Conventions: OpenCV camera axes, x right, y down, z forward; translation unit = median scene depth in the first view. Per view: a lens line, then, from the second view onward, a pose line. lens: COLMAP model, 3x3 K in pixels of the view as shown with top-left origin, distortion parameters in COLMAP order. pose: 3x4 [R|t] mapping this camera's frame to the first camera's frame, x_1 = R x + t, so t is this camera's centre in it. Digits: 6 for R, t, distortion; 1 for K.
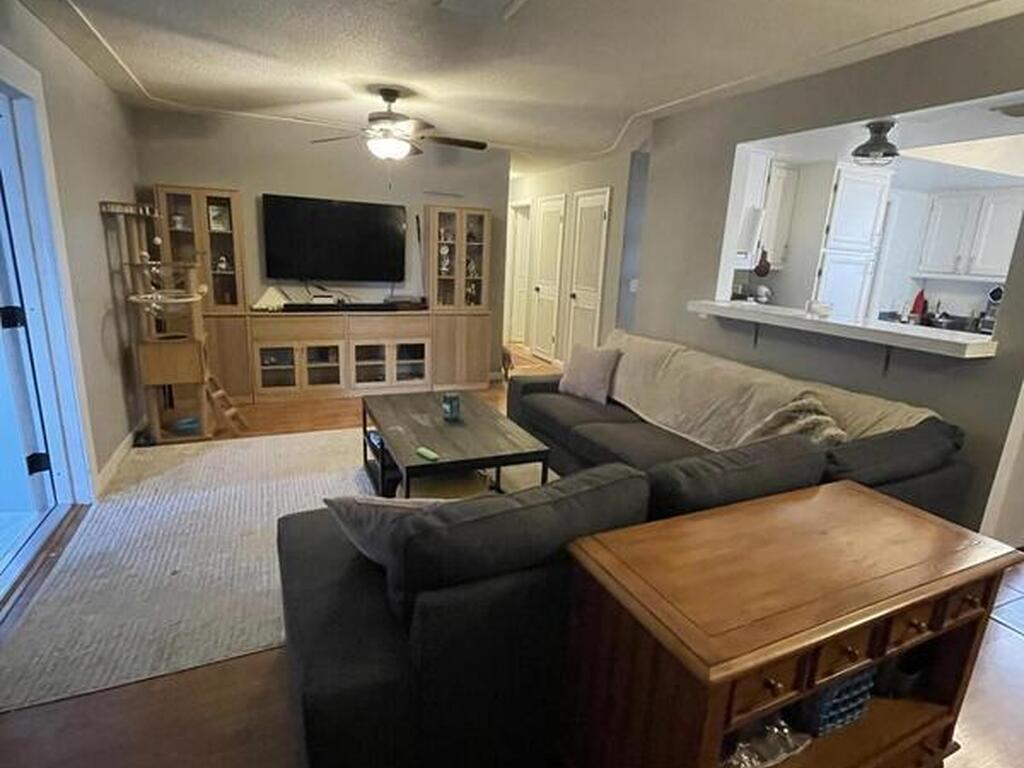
lens RADIAL K [[547.7, 0, 511.2], [0, 547.7, 389.2], [0, 0, 1]] dist [-0.004485, -0.000326]
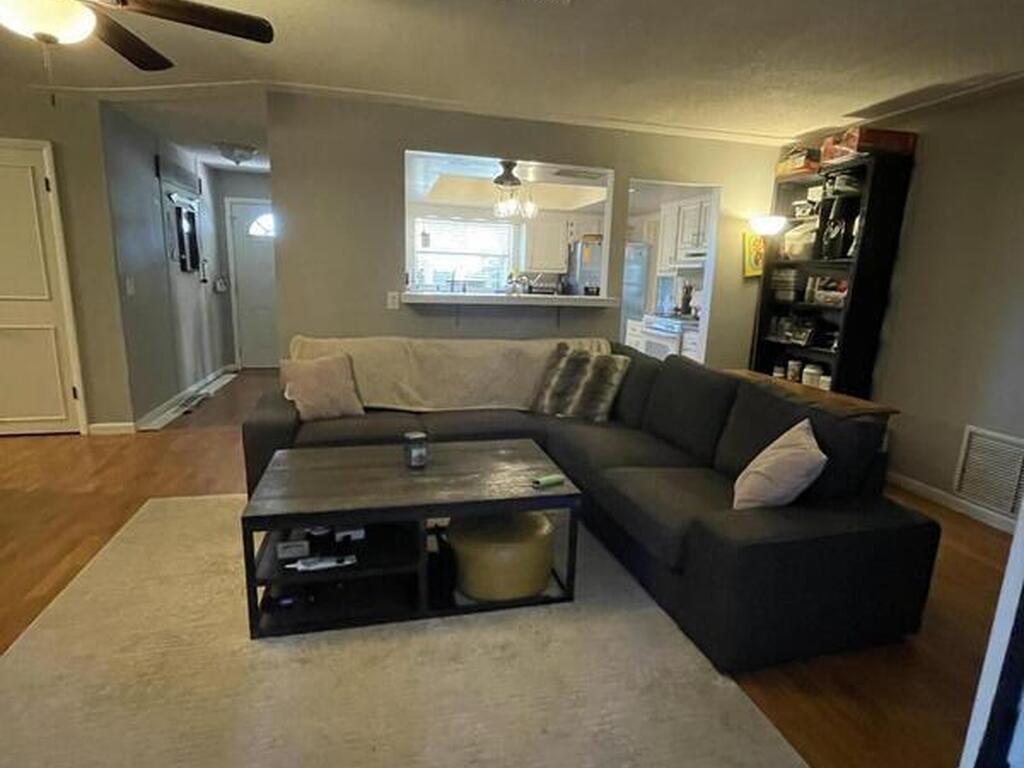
lens RADIAL K [[547.7, 0, 511.2], [0, 547.7, 389.2], [0, 0, 1]] dist [-0.004485, -0.000326]
pose [[0.165550, -0.245161, 0.955243, -0.733012], [0.219403, 0.953490, 0.206687, -0.167214], [-0.961486, 0.175366, 0.211640, 0.642979]]
